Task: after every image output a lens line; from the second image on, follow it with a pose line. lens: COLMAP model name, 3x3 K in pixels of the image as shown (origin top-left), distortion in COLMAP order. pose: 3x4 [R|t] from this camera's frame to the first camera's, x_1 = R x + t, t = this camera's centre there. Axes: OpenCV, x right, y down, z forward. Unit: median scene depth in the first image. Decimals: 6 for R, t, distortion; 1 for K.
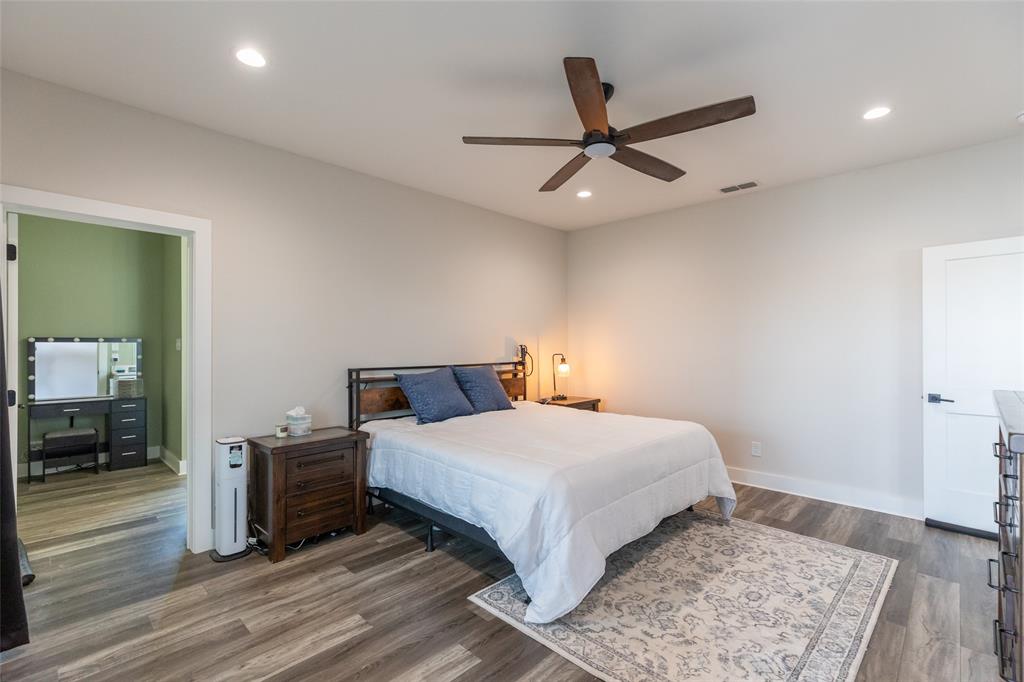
lens RADIAL K [[459.6, 0, 510.0], [0, 459.6, 343.2], [0, 0, 1]] dist [0.013912, -0.000433]
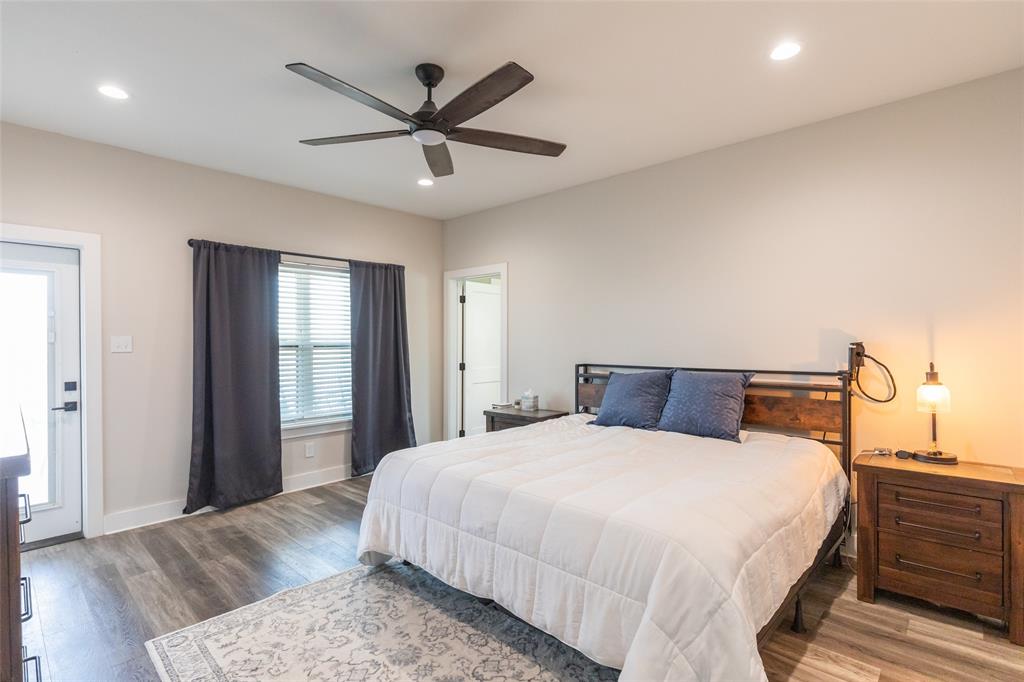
lens RADIAL K [[494.8, 0, 509.3], [0, 494.8, 337.6], [0, 0, 1]] dist [-0.002882, -0.000393]
pose [[0.013358, -0.006867, -0.999887, 1.117696], [0.007115, 0.999952, -0.006772, -0.001974], [0.999885, -0.007023, 0.013406, 1.066645]]
